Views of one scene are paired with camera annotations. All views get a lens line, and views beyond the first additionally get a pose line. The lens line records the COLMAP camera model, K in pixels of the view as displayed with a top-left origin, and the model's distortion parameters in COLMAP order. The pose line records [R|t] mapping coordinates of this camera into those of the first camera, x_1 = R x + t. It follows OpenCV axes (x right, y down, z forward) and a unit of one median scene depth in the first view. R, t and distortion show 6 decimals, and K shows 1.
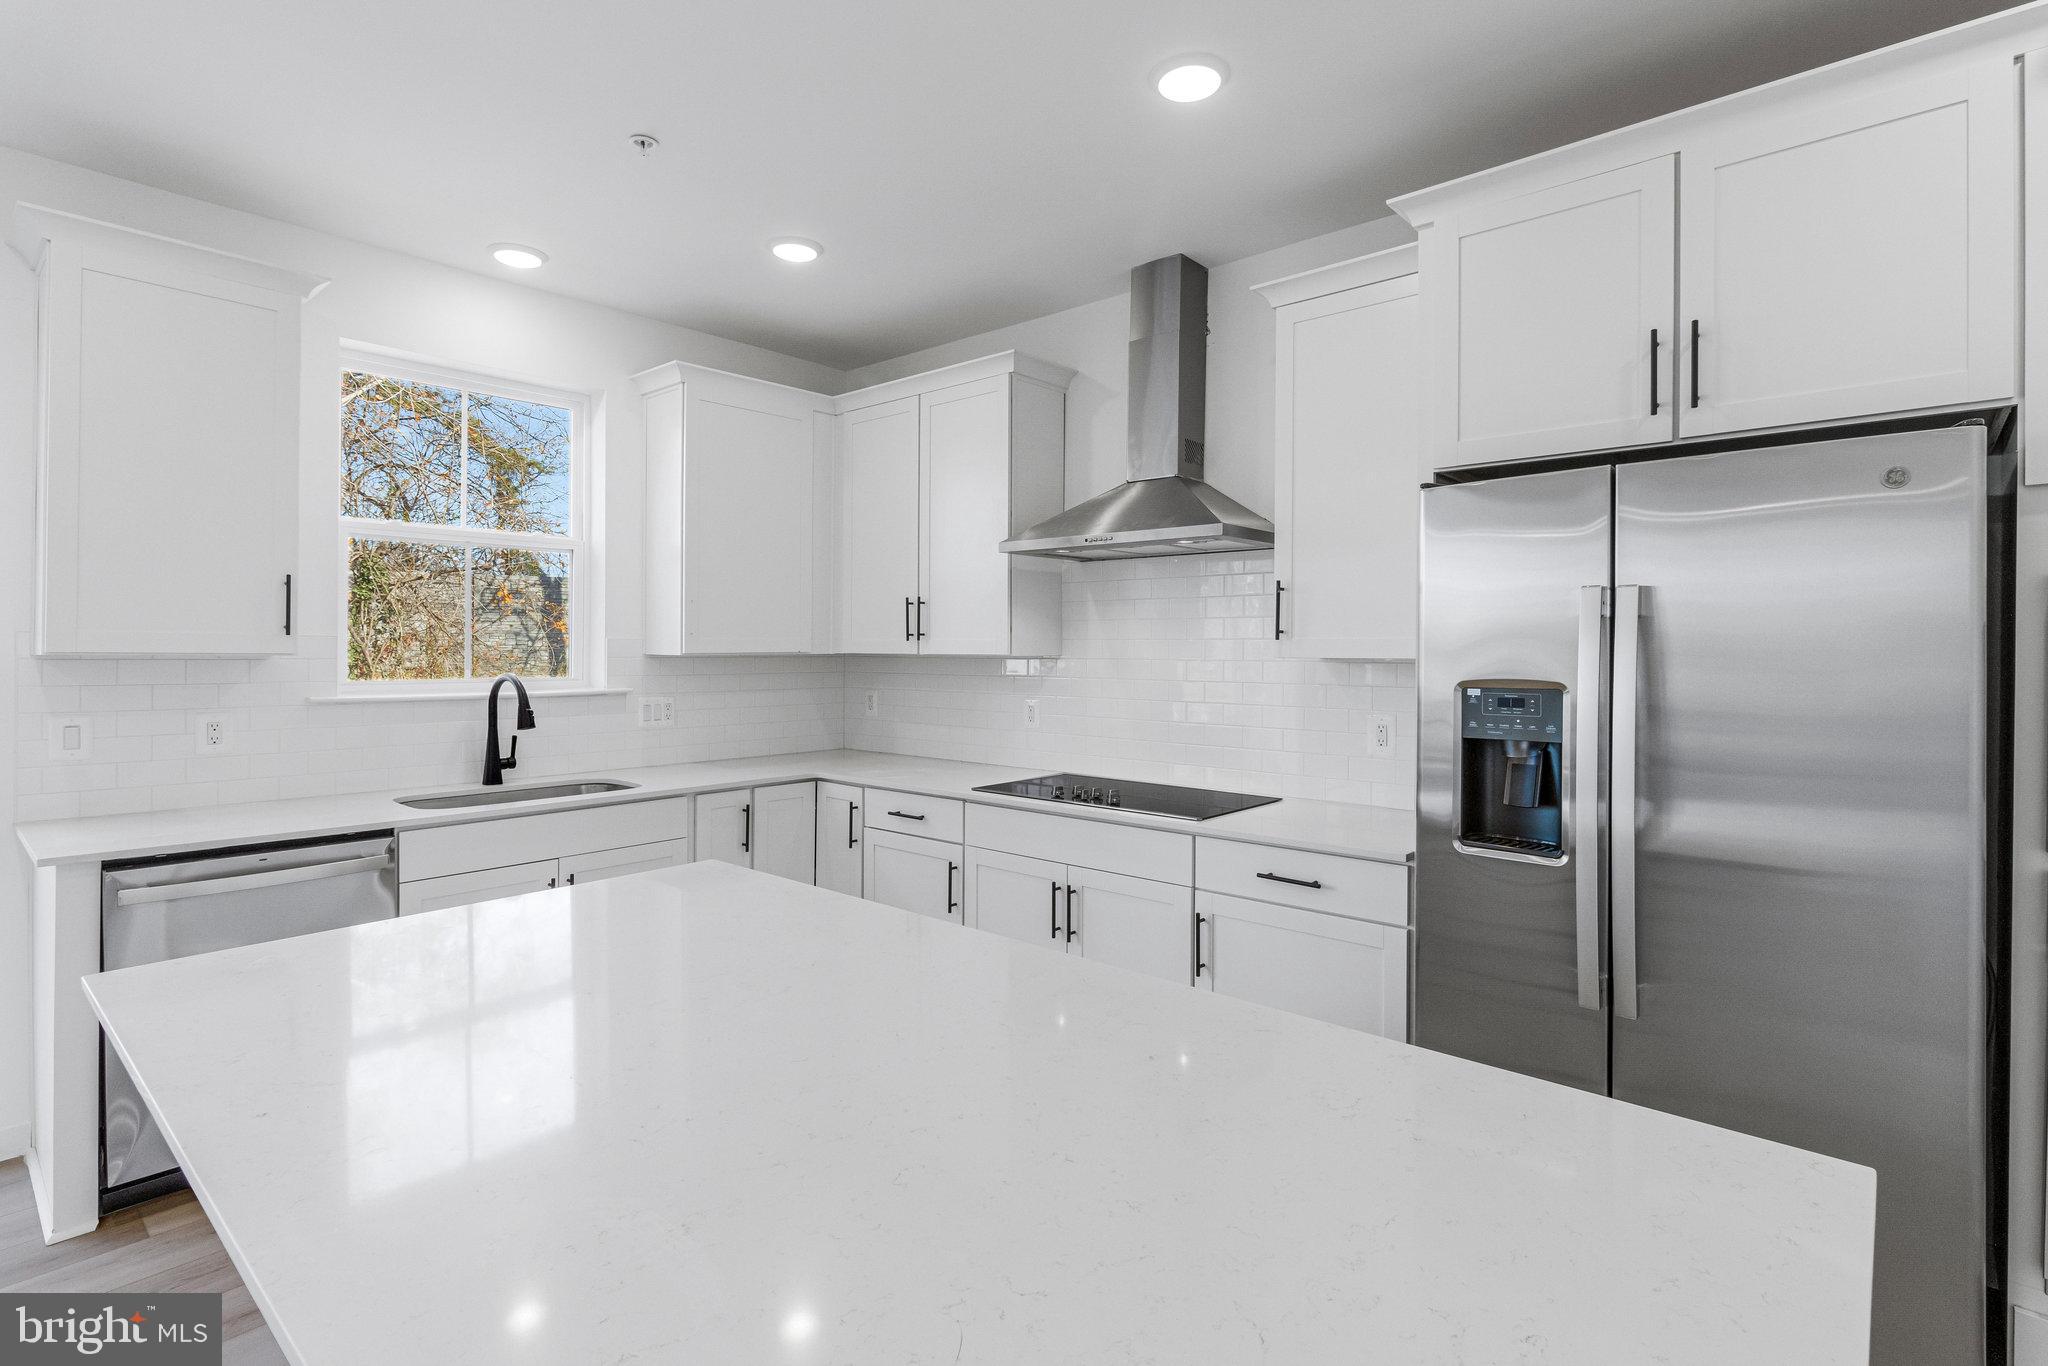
lens RADIAL K [[976.7, 0, 1027.9], [0, 976.7, 650.8], [0, 0, 1]] dist [0.001304, -0.000126]
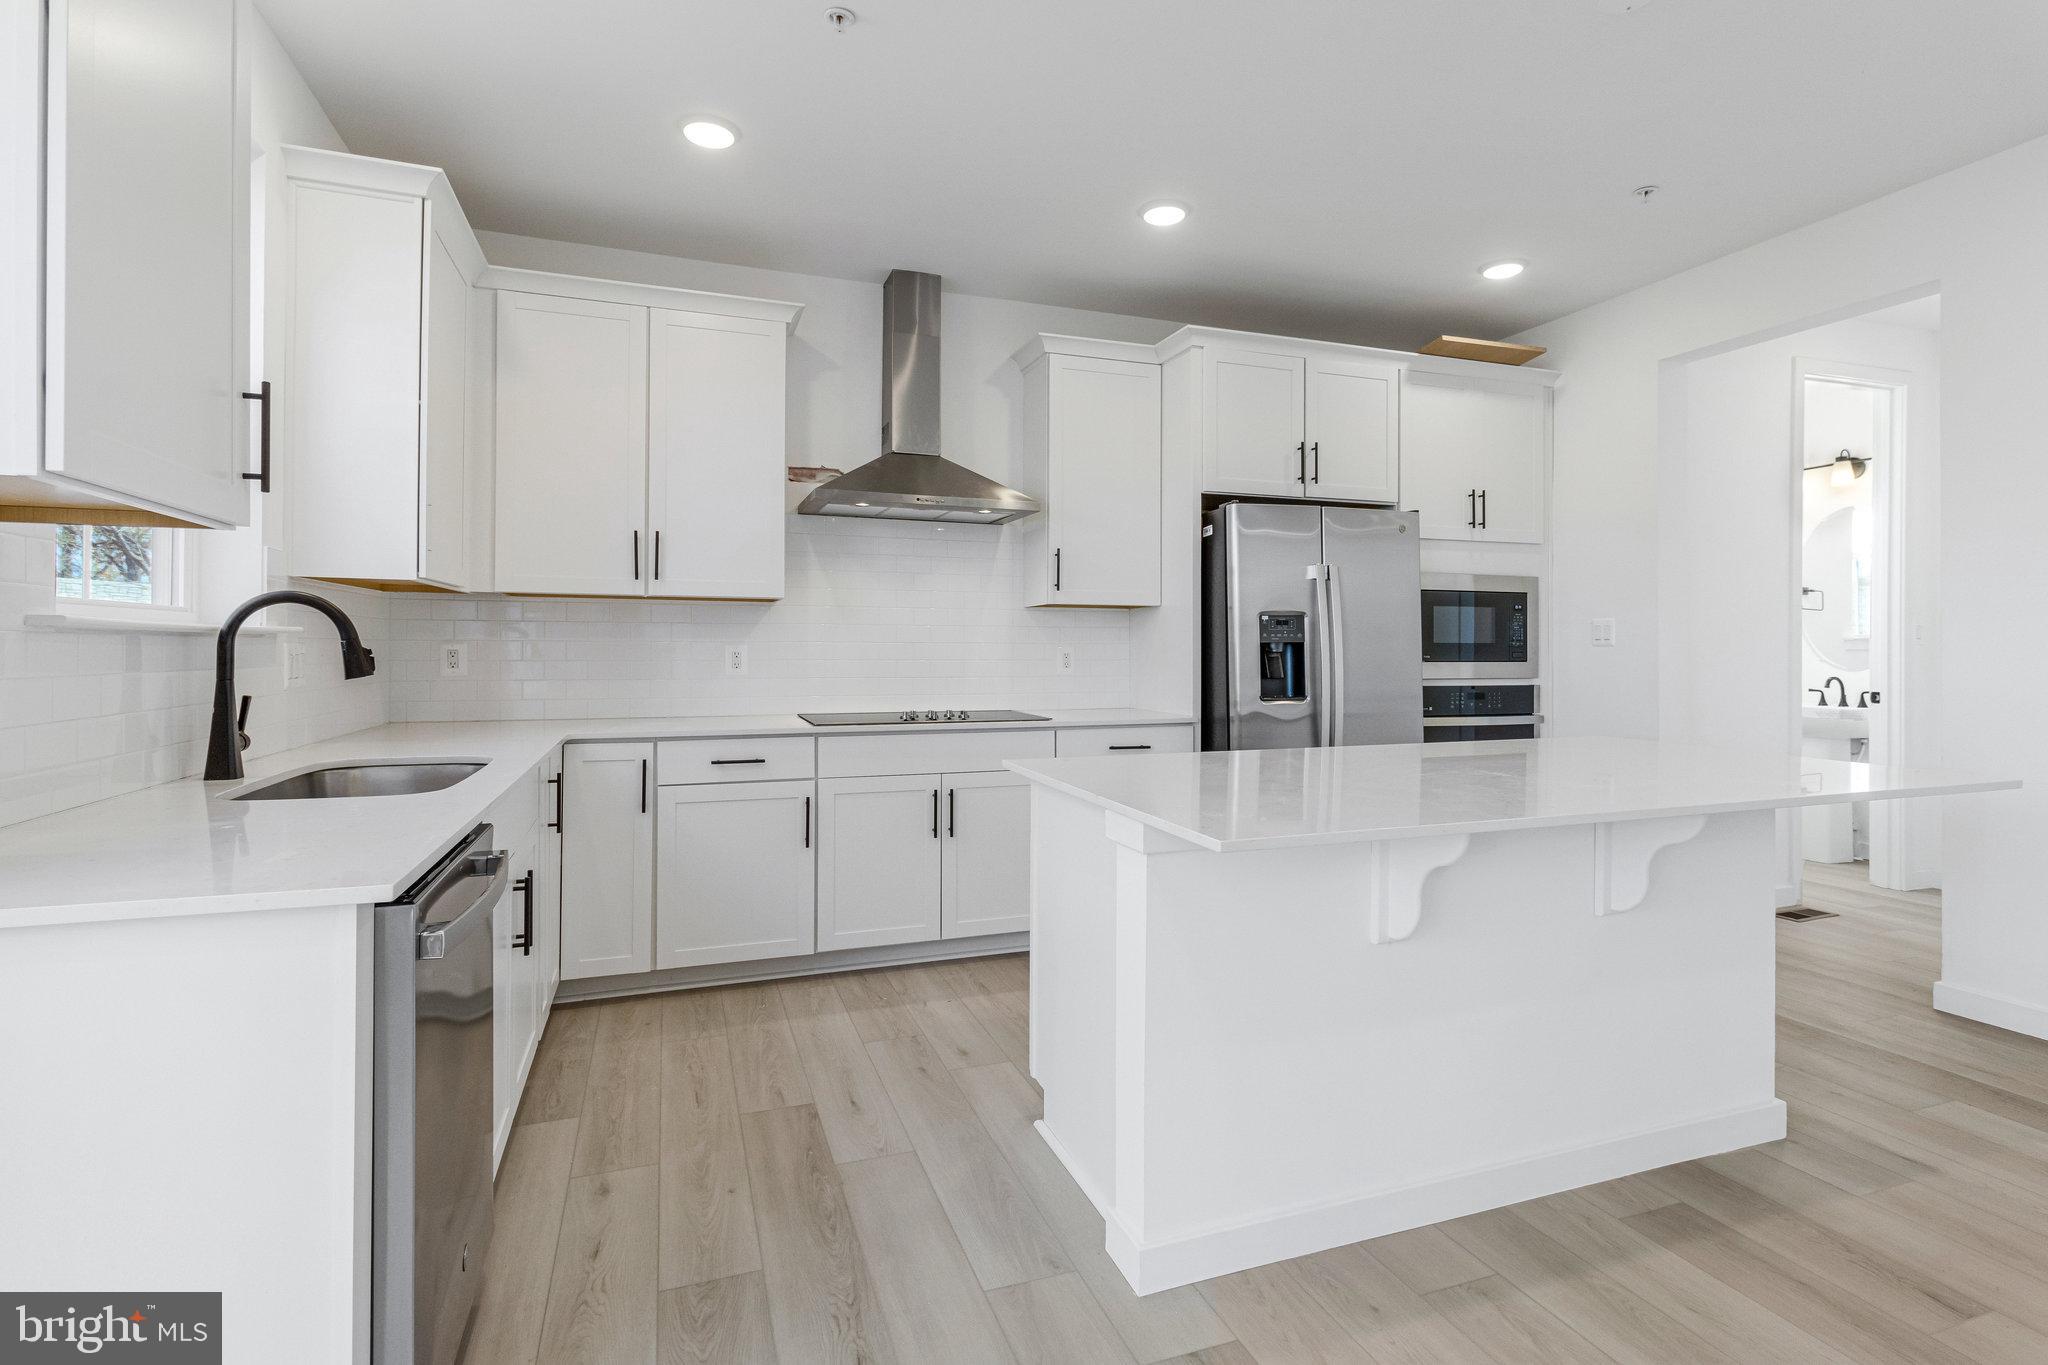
lens RADIAL K [[967.4, 0, 1024.2], [0, 967.4, 644.7], [0, 0, 1]] dist [0.000774, 0.000105]
pose [[0.486548, 0.001016, 0.873653, -0.838930], [0.001110, 0.999998, -0.001781, 0.058932], [-0.873653, 0.001836, 0.486546, 0.309406]]
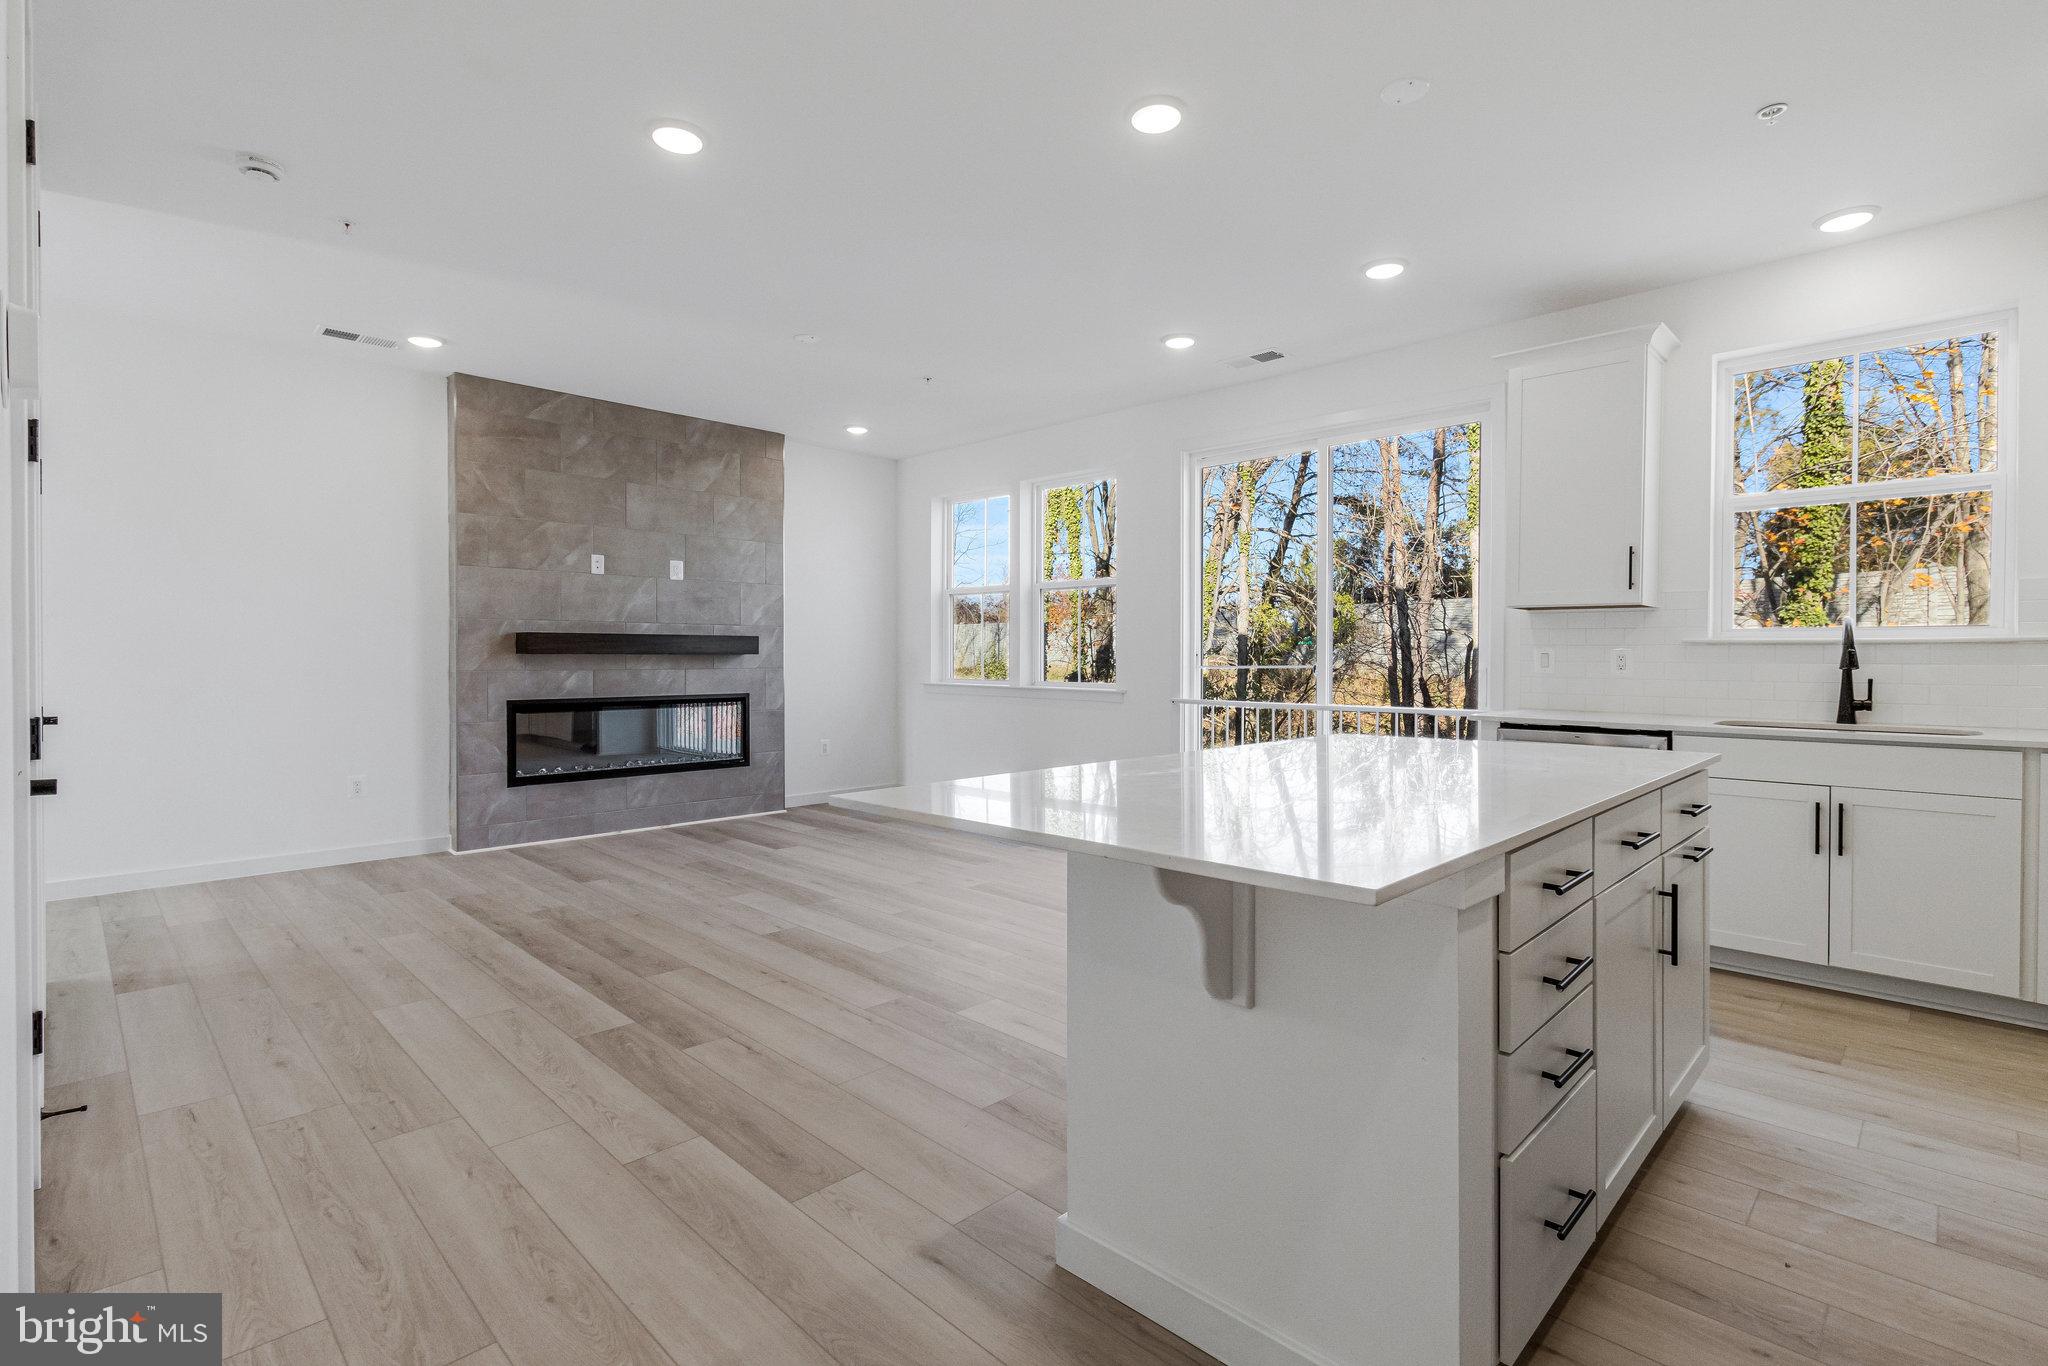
lens RADIAL K [[960.3, 0, 1031.0], [0, 960.3, 669.2], [0, 0, 1]] dist [0.001486, 0.000678]
pose [[-0.055611, 0.010108, -0.998401, 0.550564], [-0.003352, 0.999941, 0.010310, 0.070467], [0.998447, 0.003920, -0.055574, 0.178903]]
